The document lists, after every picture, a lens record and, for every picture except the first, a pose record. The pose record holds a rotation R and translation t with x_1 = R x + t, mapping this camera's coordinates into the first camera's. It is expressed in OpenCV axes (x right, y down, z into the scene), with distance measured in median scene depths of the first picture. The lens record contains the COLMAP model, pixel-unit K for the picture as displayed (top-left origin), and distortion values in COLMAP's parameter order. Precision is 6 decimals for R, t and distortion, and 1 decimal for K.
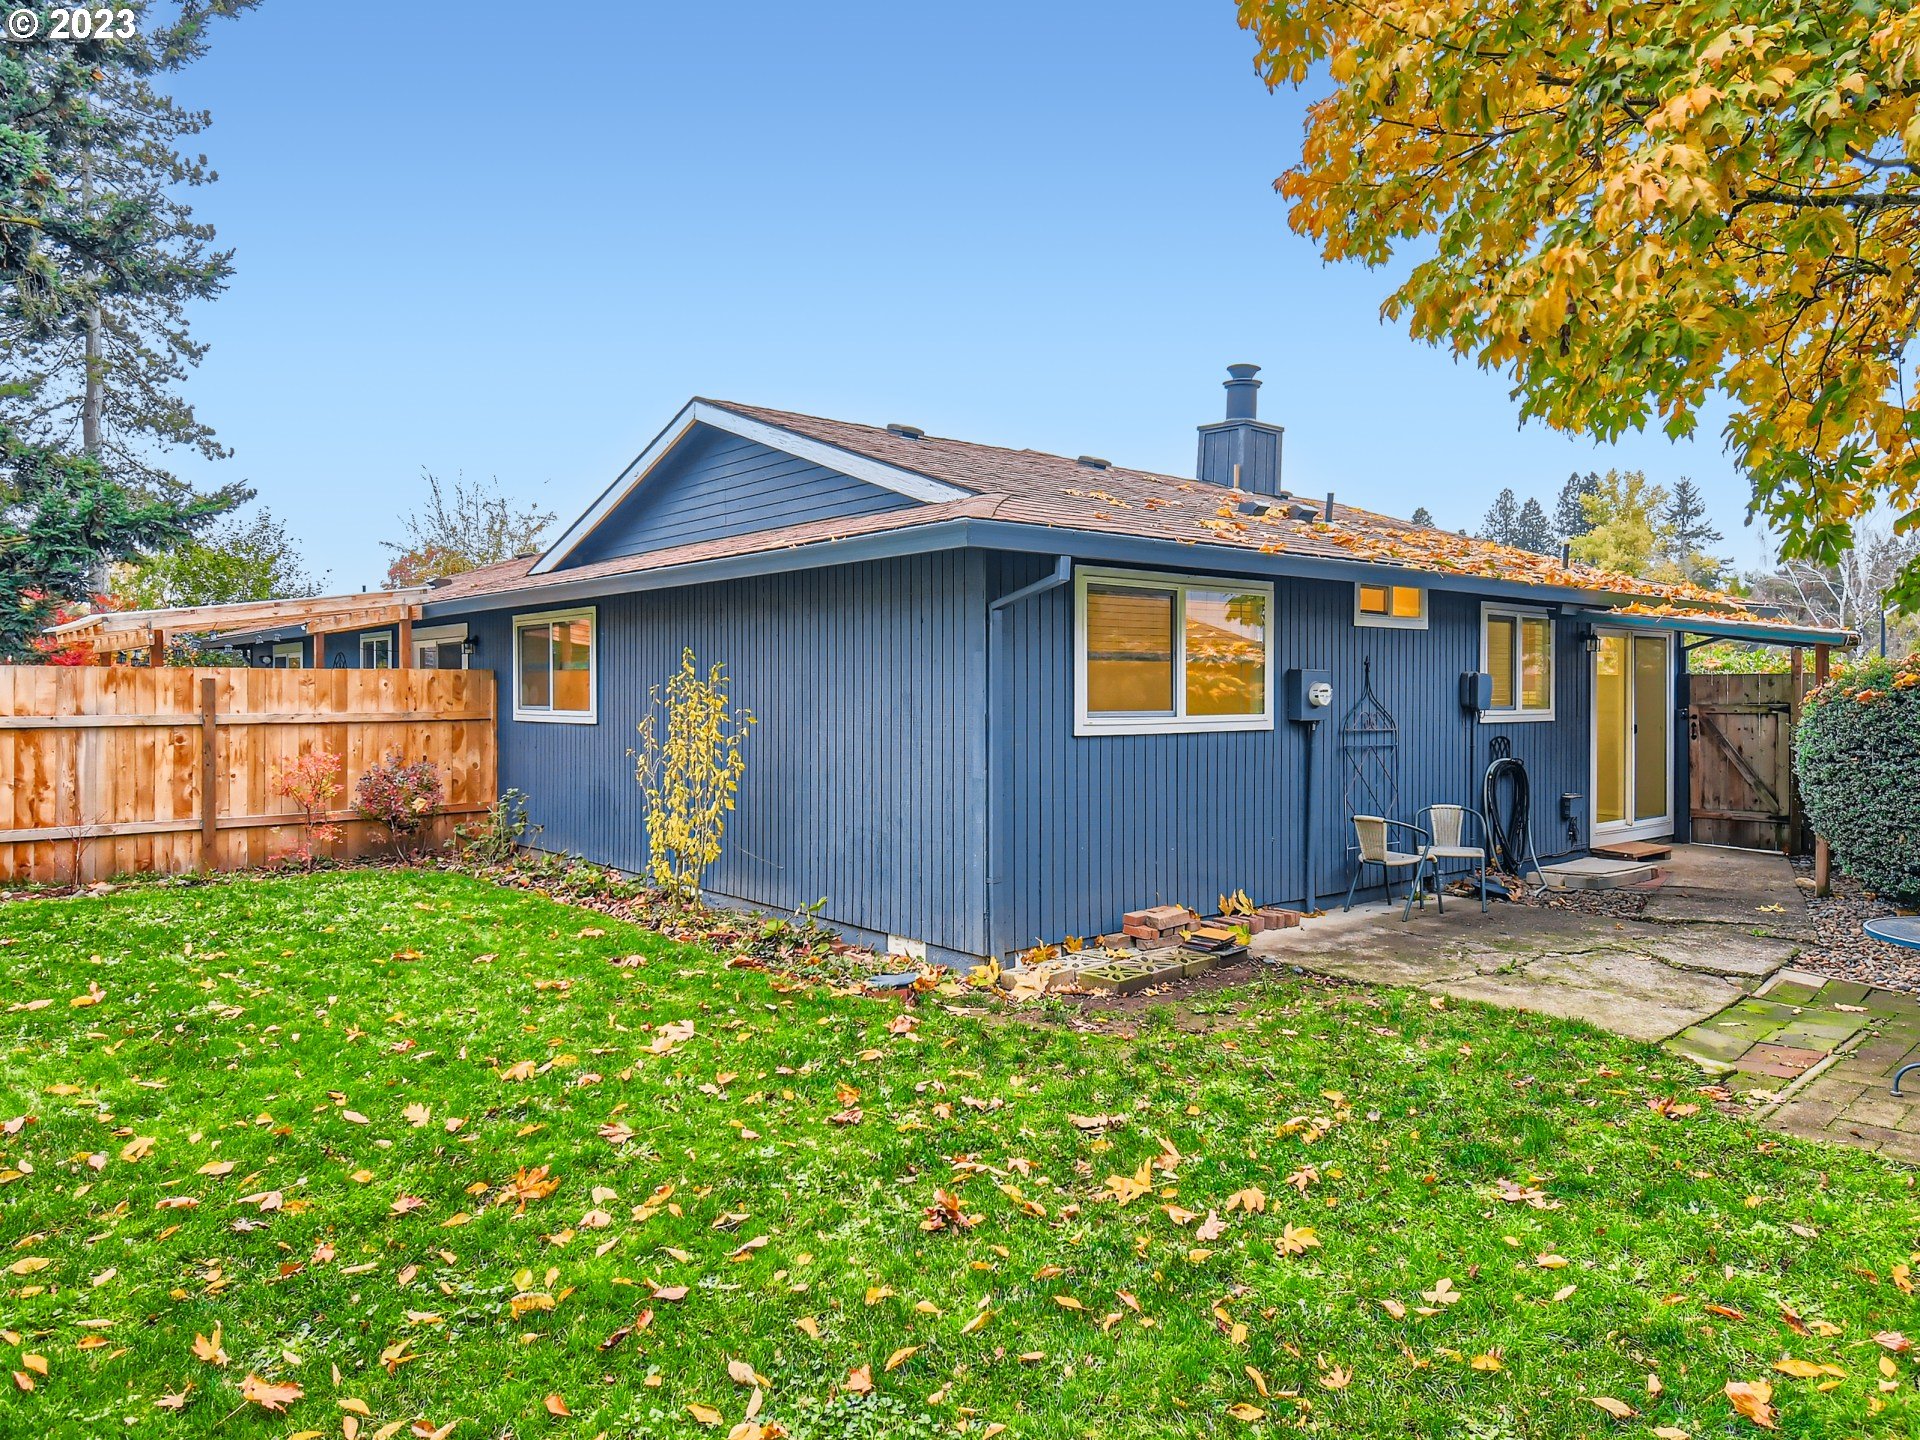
lens RADIAL K [[1408.0, 0, 960.0], [0, 1408.0, 720.0], [0, 0, 1]] dist [0.039157, -0.027071]
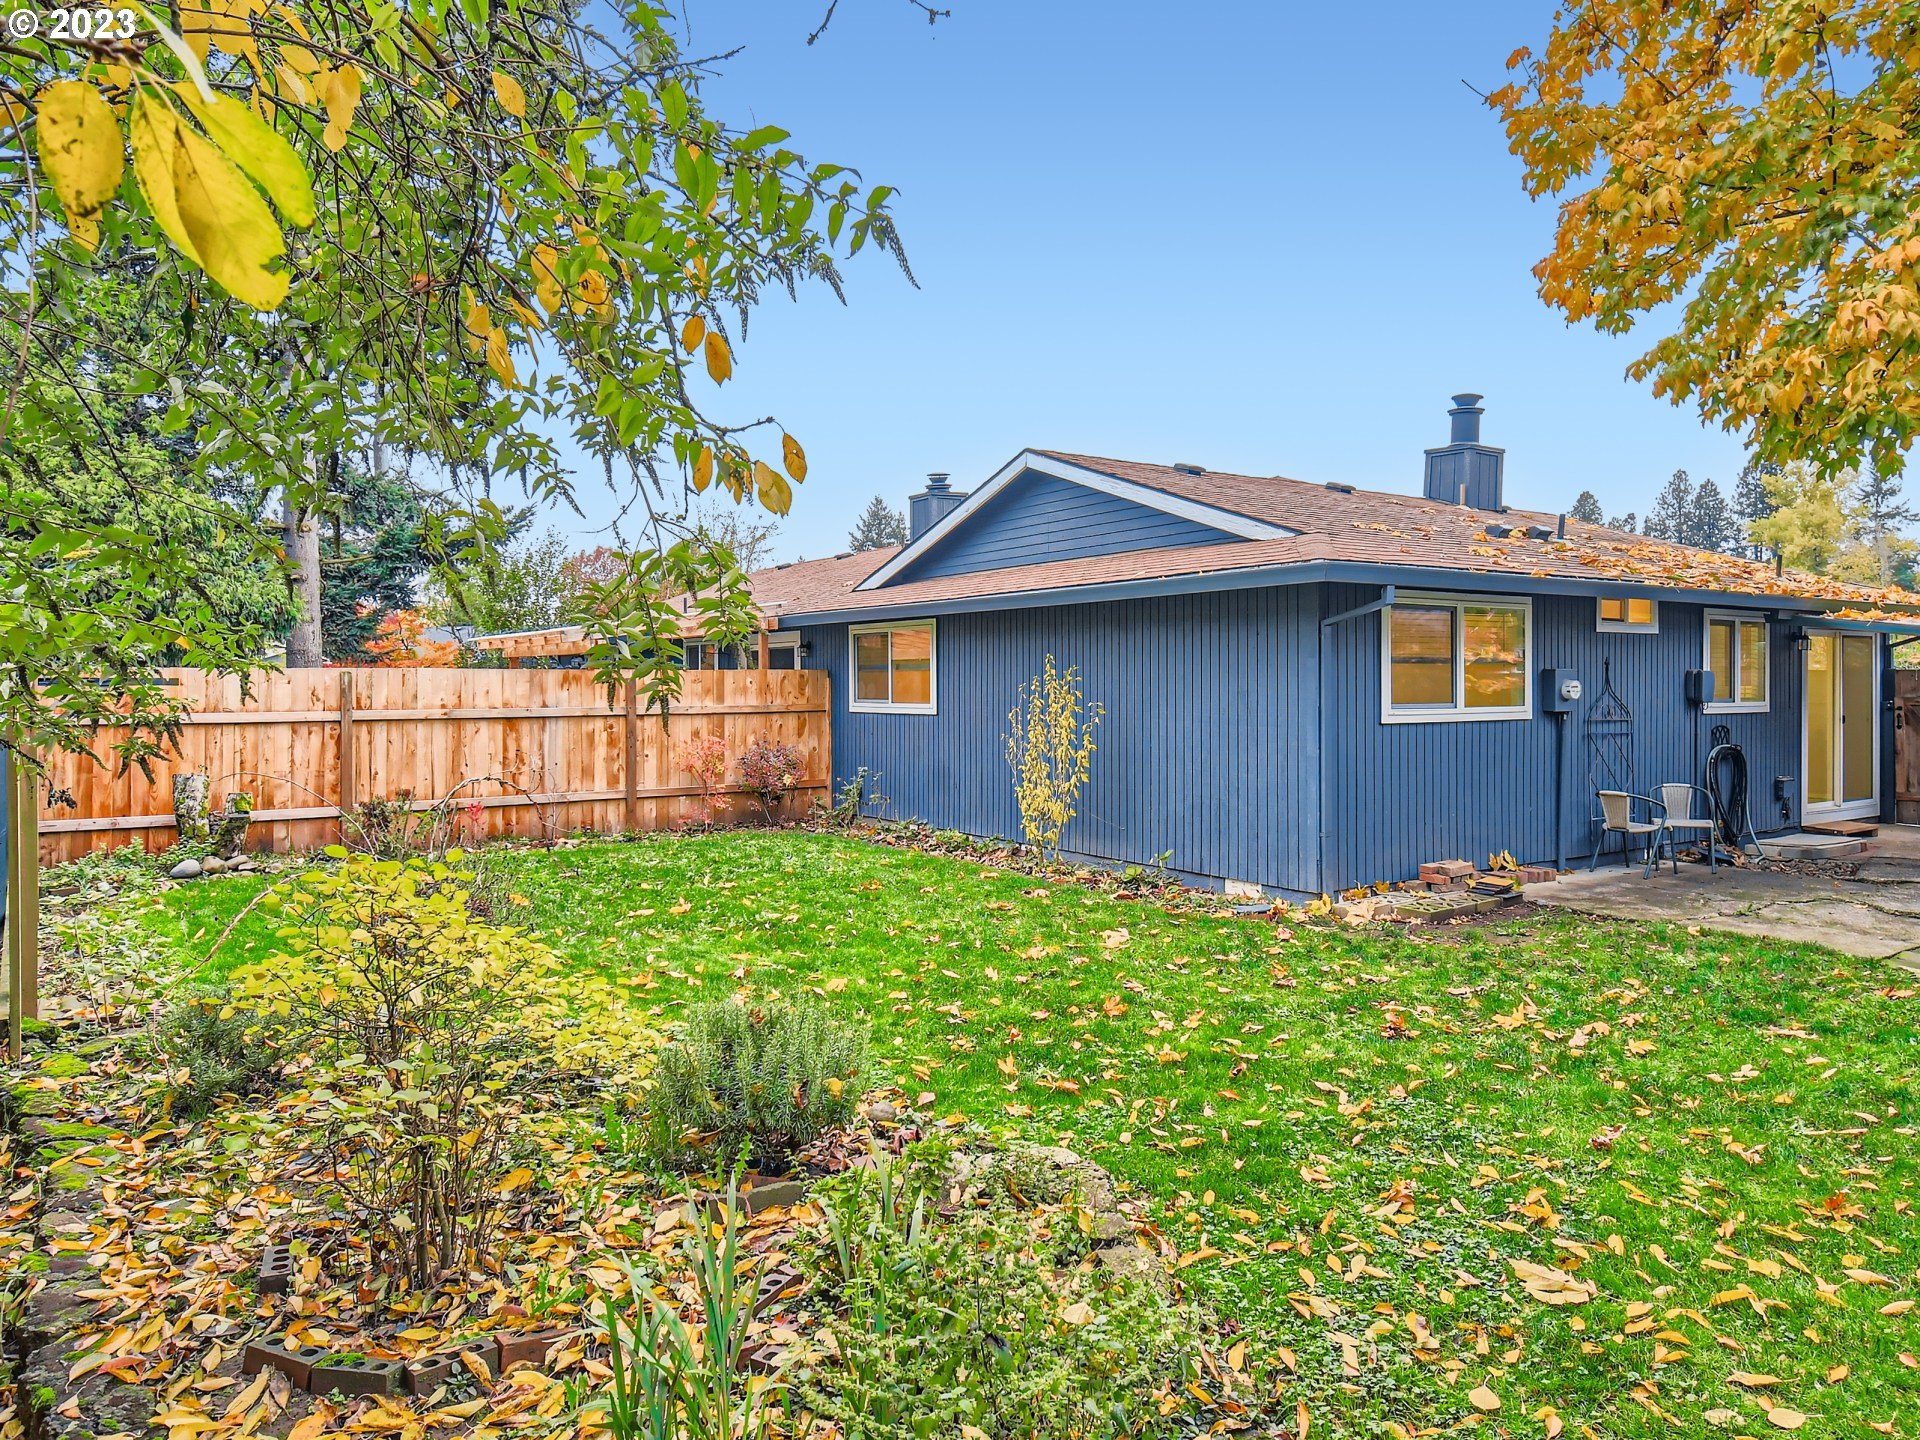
lens RADIAL K [[1330.4, 0, 992.4], [0, 1330.4, 708.4], [0, 0, 1]] dist [0.043738, -0.040584]
pose [[0.993638, -0.000323, -0.112619, -0.098561], [0.000051, 0.999997, -0.002416, 0.000385], [0.112620, 0.002395, 0.993635, -0.176797]]
